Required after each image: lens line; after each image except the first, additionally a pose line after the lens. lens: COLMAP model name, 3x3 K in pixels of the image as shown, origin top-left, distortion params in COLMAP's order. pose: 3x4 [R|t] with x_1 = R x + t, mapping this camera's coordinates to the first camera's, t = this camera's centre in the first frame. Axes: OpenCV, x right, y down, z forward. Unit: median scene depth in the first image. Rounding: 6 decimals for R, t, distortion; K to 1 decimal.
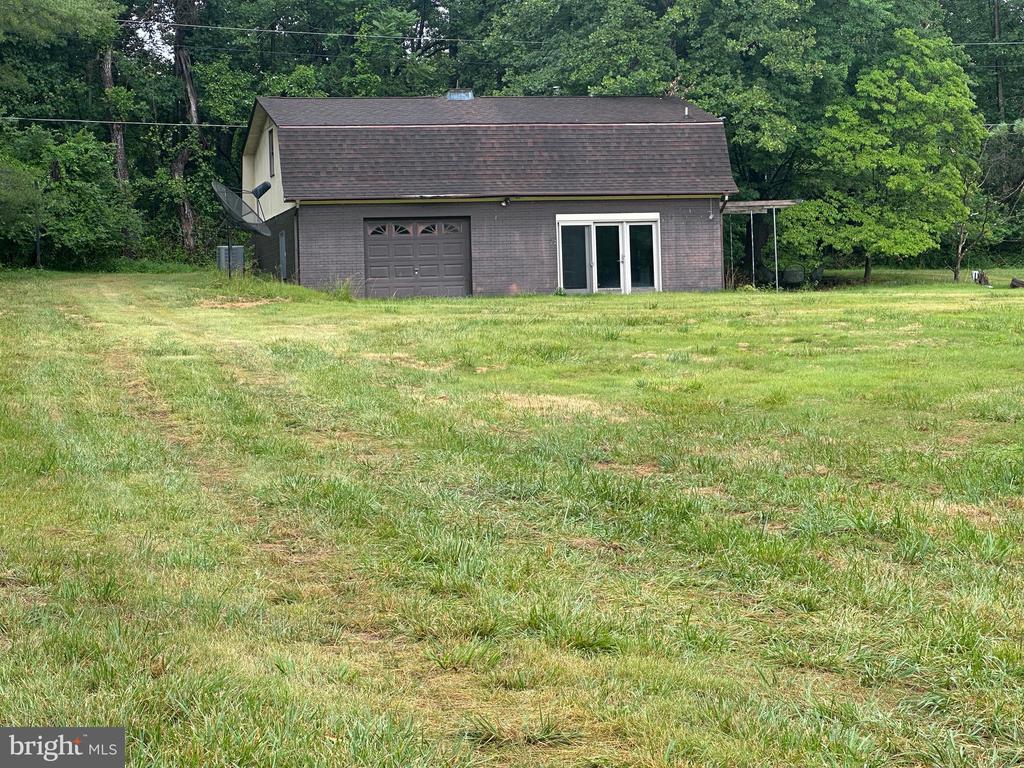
lens RADIAL K [[2288.6, 0, 529.6], [0, 2288.6, 359.7], [0, 0, 1]] dist [-0.060316, 5.010189]
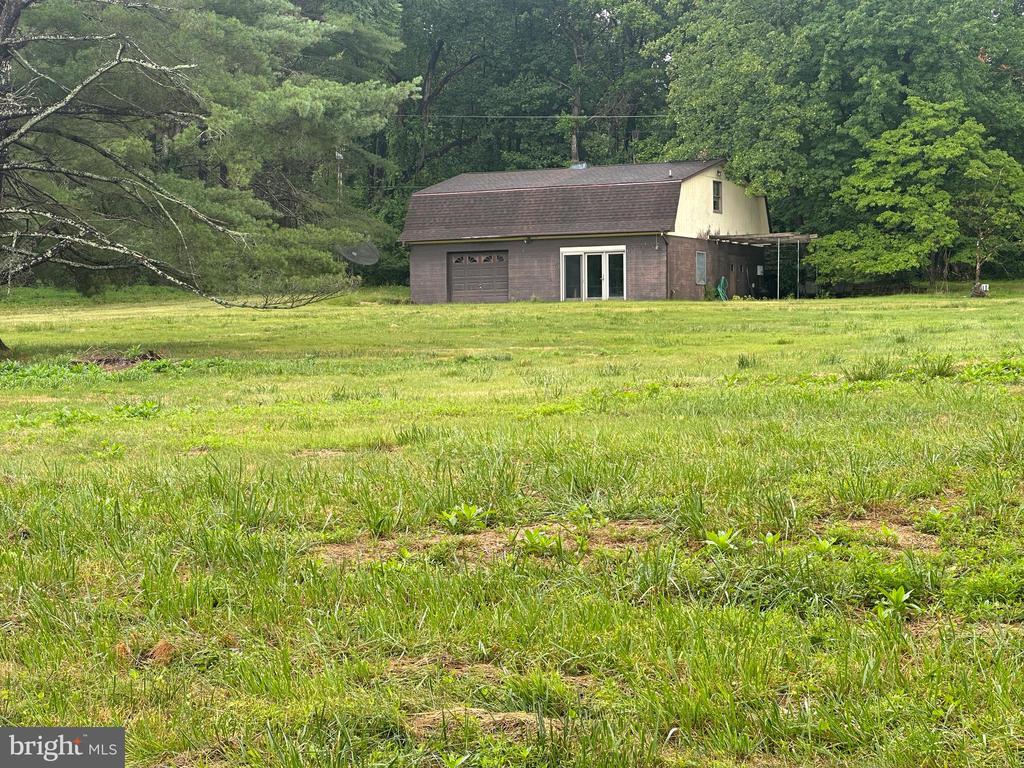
lens RADIAL K [[2288.6, 0, 529.6], [0, 2288.6, 359.7], [0, 0, 1]] dist [-0.060316, 5.010189]
pose [[0.734738, 0.018770, -0.678091, 1.017860], [-0.023270, 0.999726, 0.002460, 0.006026], [0.677952, 0.013971, 0.734973, -0.104794]]
